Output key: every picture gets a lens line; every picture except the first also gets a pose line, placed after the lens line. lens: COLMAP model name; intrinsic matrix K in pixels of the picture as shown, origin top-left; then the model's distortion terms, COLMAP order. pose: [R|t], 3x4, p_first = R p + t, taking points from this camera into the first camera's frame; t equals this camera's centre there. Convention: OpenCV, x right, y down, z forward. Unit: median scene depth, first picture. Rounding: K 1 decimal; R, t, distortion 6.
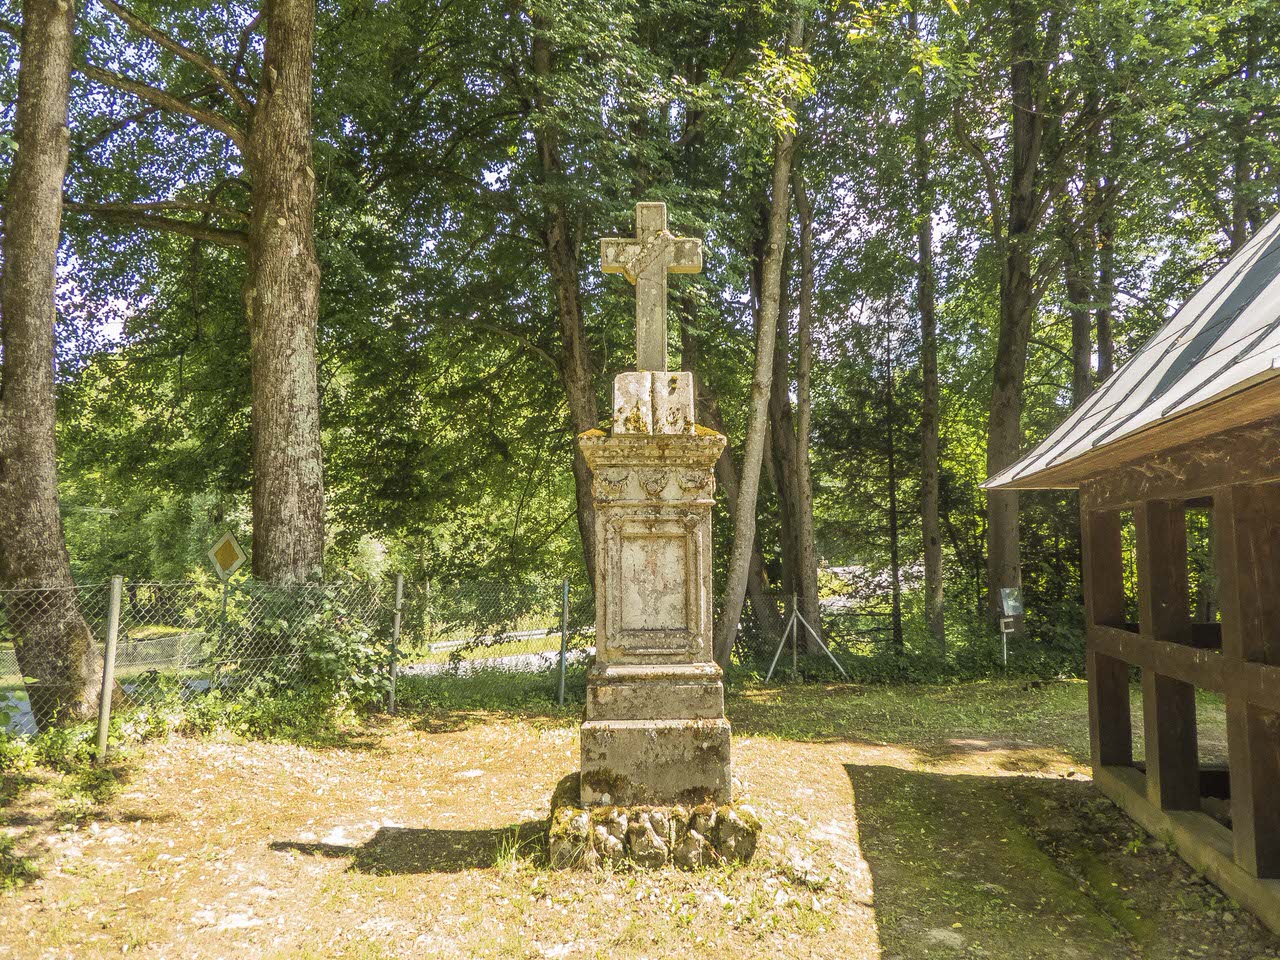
lens RADIAL K [[930.1, 0, 640.0], [0, 930.1, 480.0], [0, 0, 1]] dist [-0.063818, 0.051580]
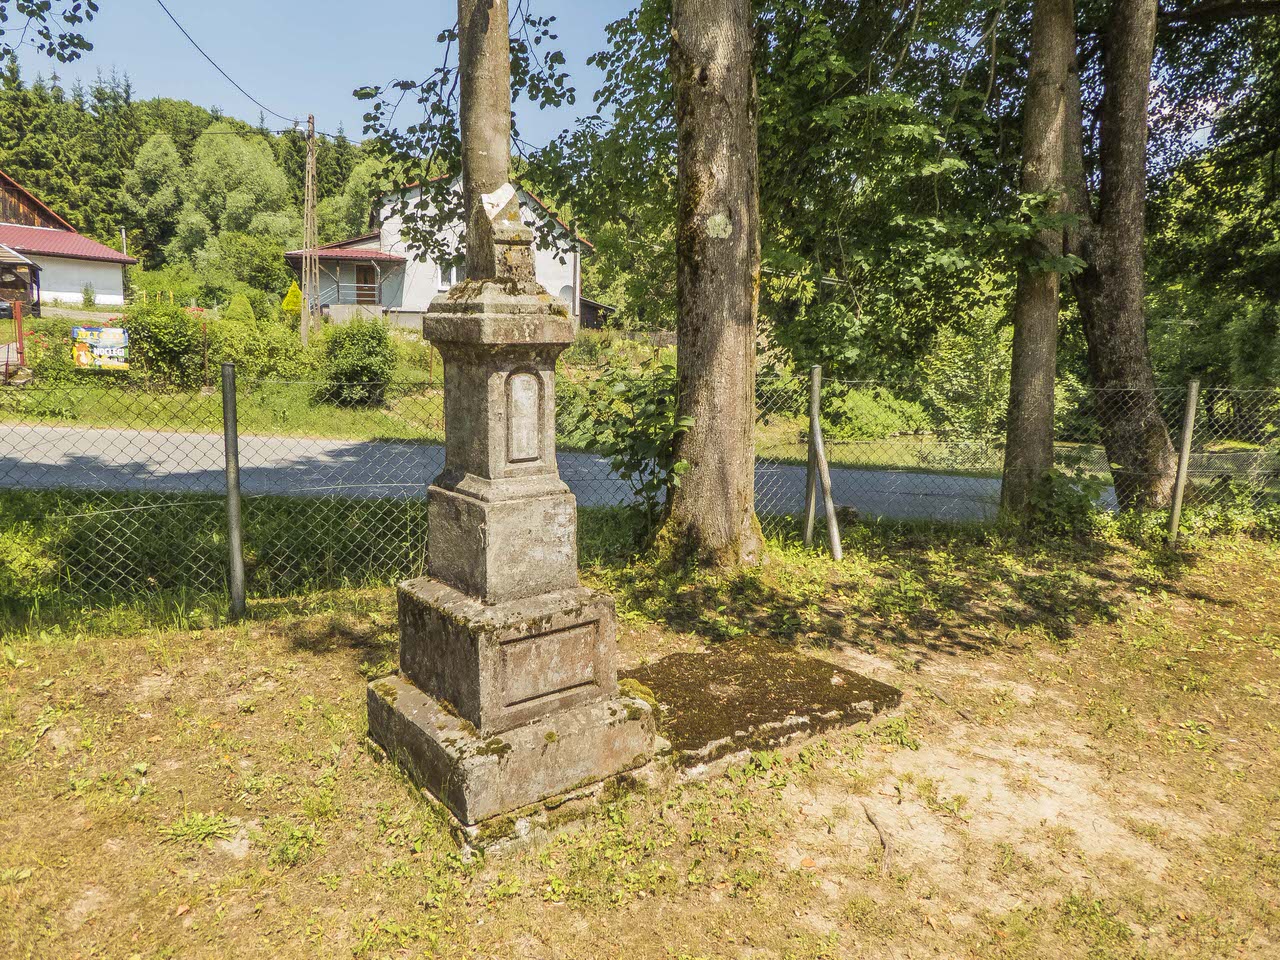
lens RADIAL K [[919.4, 0, 668.7], [0, 919.4, 482.7], [0, 0, 1]] dist [-0.003888, -0.005604]
pose [[0.509925, 0.122653, -0.851430, 0.028058], [0.054488, 0.983190, 0.174267, 0.001172], [0.858491, -0.135256, 0.494670, -0.048198]]
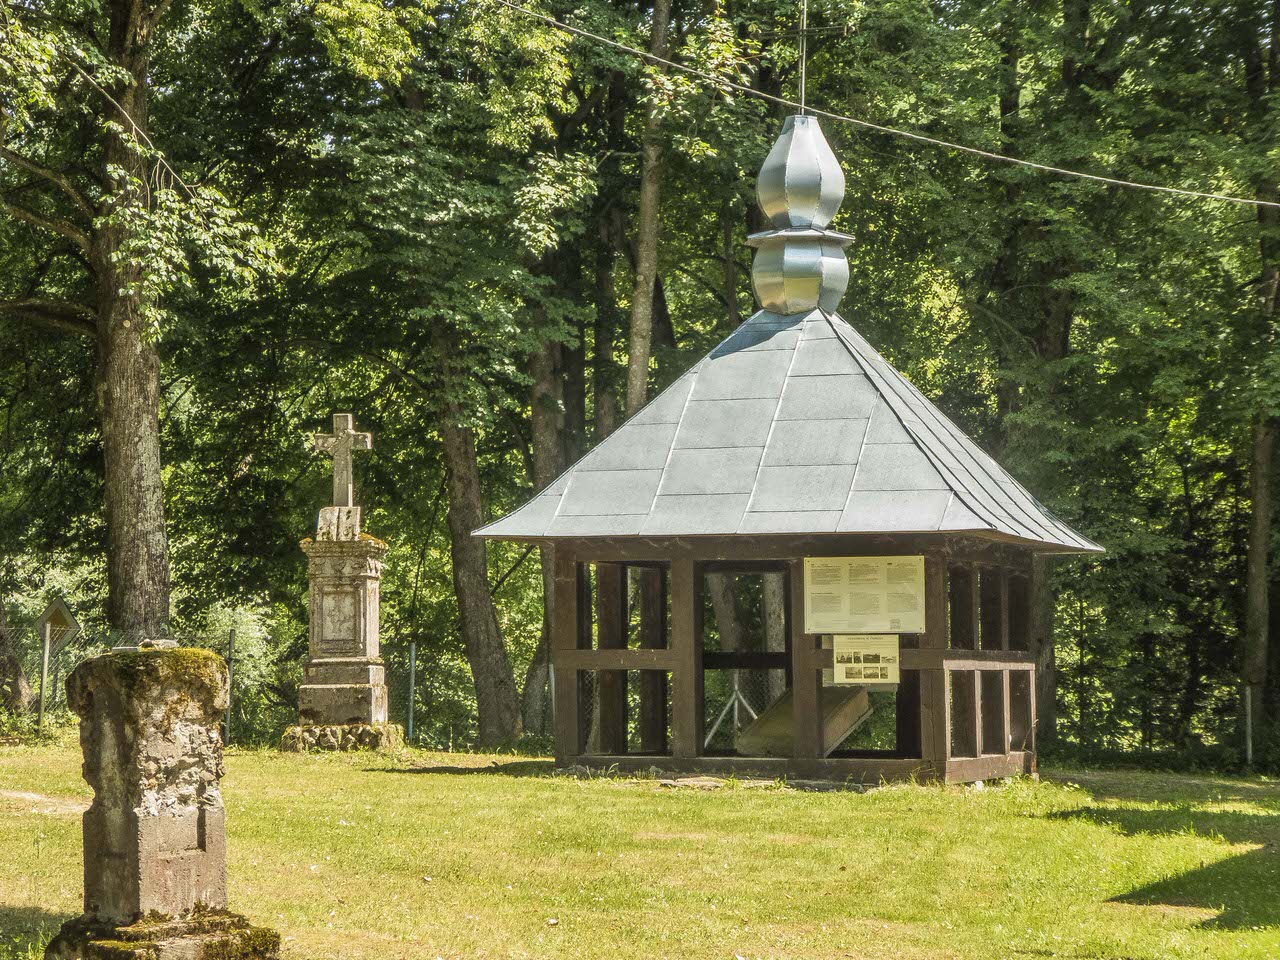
lens RADIAL K [[2971.6, 0, 640.0], [0, 2971.6, 480.0], [0, 0, 1]] dist [0.172628, -0.266245]
pose [[0.986795, -0.014041, -0.161364, 0.837343], [0.016093, 0.999805, 0.011418, -0.120191], [0.161172, -0.013864, 0.986829, -2.568548]]
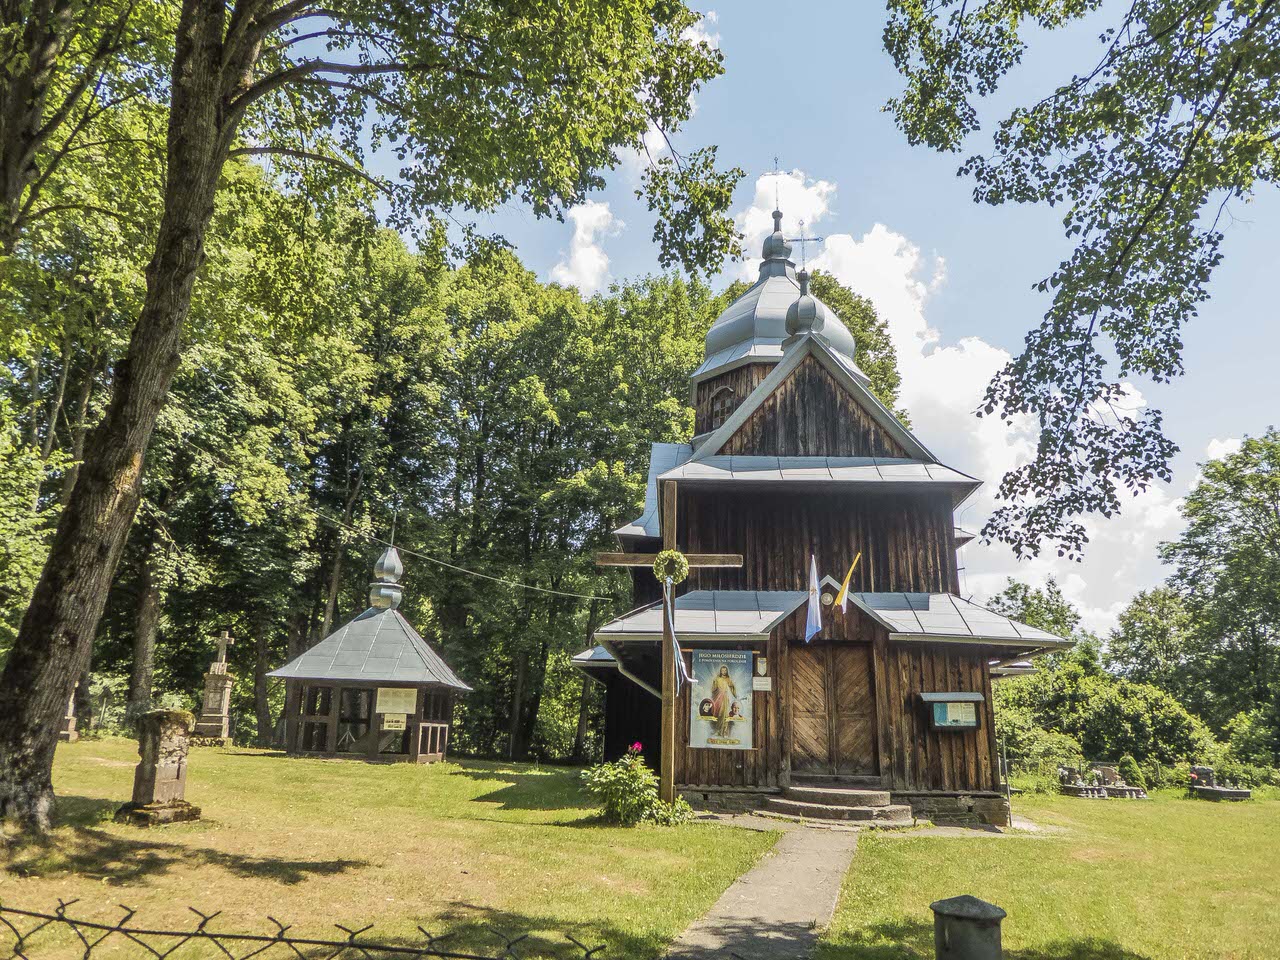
lens RADIAL K [[930.1, 0, 640.0], [0, 930.1, 480.0], [0, 0, 1]] dist [-0.063818, 0.051580]
pose [[0.984331, 0.066981, 0.163113, 0.811823], [-0.035580, 0.981464, -0.188317, -0.128737], [-0.172703, 0.179563, 0.968468, -2.657995]]
